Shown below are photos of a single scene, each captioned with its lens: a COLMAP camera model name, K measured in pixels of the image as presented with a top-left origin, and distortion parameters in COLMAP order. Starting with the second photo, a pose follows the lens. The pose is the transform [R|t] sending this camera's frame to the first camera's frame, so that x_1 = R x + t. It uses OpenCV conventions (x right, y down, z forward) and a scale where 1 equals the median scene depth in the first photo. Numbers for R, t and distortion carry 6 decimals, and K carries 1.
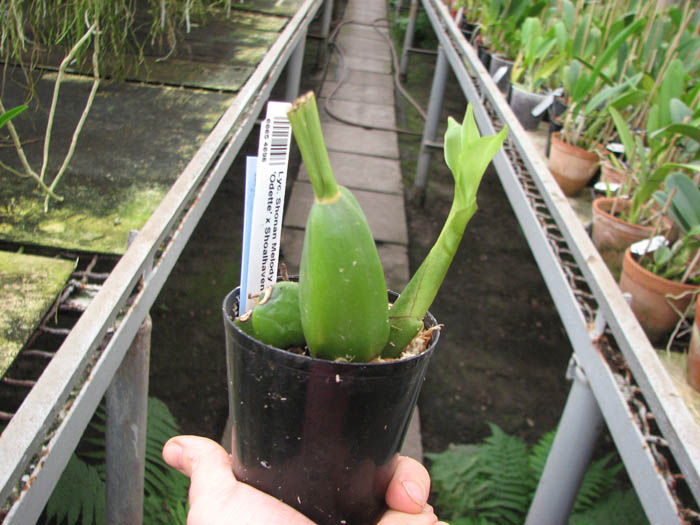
lens RADIAL K [[749.1, 0, 332.9], [0, 749.1, 280.1], [0, 0, 1]] dist [-0.182547, 0.225032]
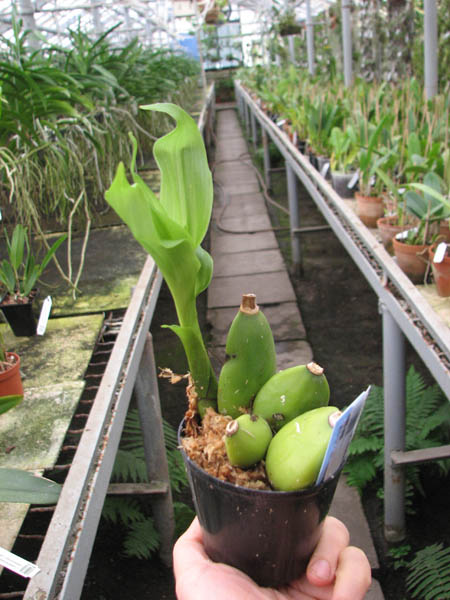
lens RADIAL K [[642.1, 0, 225.0], [0, 642.1, 300.0], [0, 0, 1]] dist [-0.182547, 0.225032]
pose [[0.972349, -0.232462, -0.022352, -0.004540], [0.227732, 0.965040, -0.129751, 0.101945], [0.051733, 0.121073, 0.991295, -0.268987]]
